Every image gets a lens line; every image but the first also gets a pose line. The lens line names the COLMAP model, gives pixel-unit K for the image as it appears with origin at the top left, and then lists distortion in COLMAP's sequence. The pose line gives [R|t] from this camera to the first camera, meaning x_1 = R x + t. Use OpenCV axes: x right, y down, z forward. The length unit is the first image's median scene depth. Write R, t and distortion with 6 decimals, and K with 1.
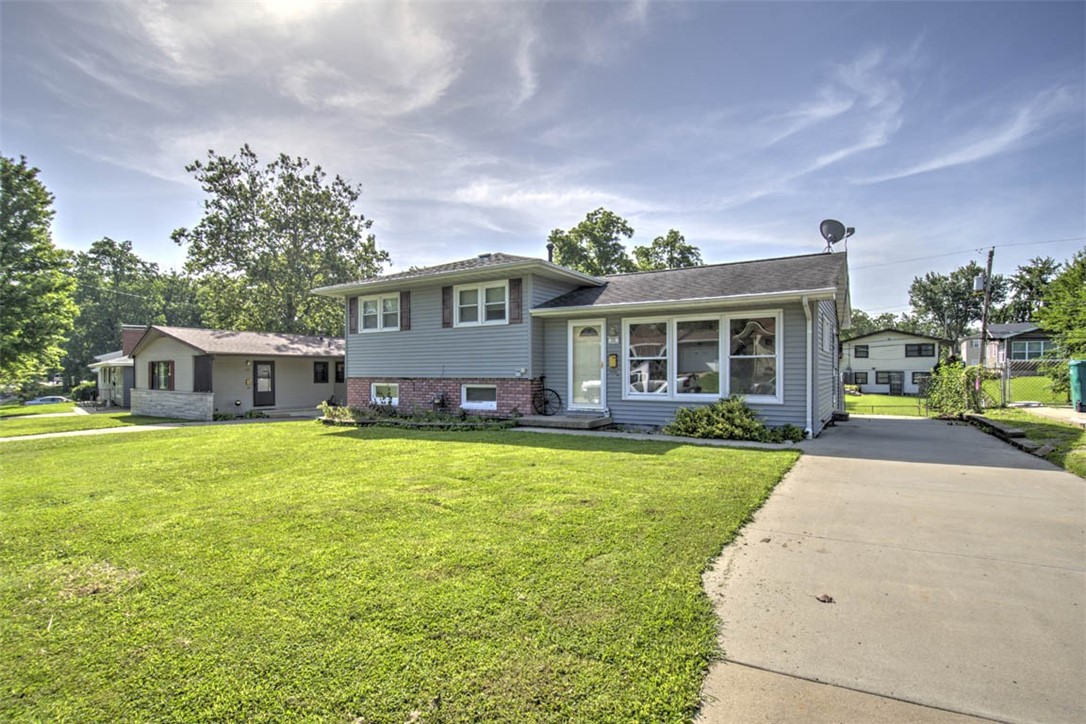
lens RADIAL K [[564.4, 0, 537.0], [0, 564.4, 375.8], [0, 0, 1]] dist [-0.017889, 0.016719]
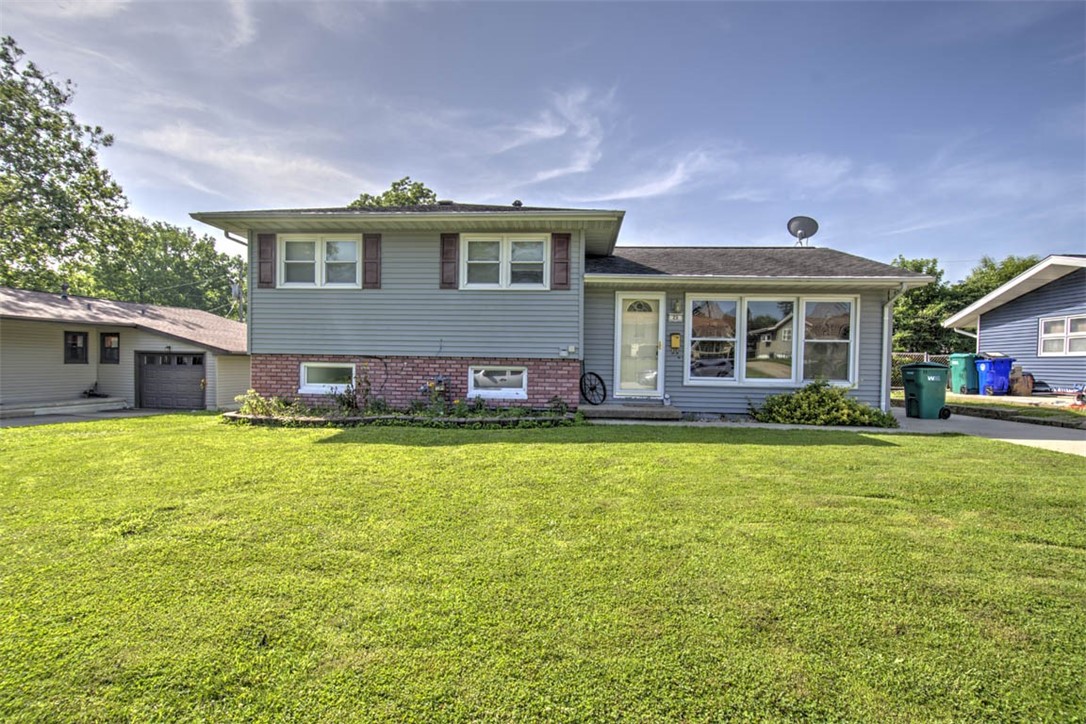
lens RADIAL K [[550.9, 0, 542.6], [0, 550.9, 373.0], [0, 0, 1]] dist [-0.001827, 0.001140]
pose [[0.874055, 0.007311, 0.485771, -0.087141], [-0.015715, 0.999789, 0.013229, 0.002902], [-0.485572, -0.019197, 0.873986, 0.066182]]
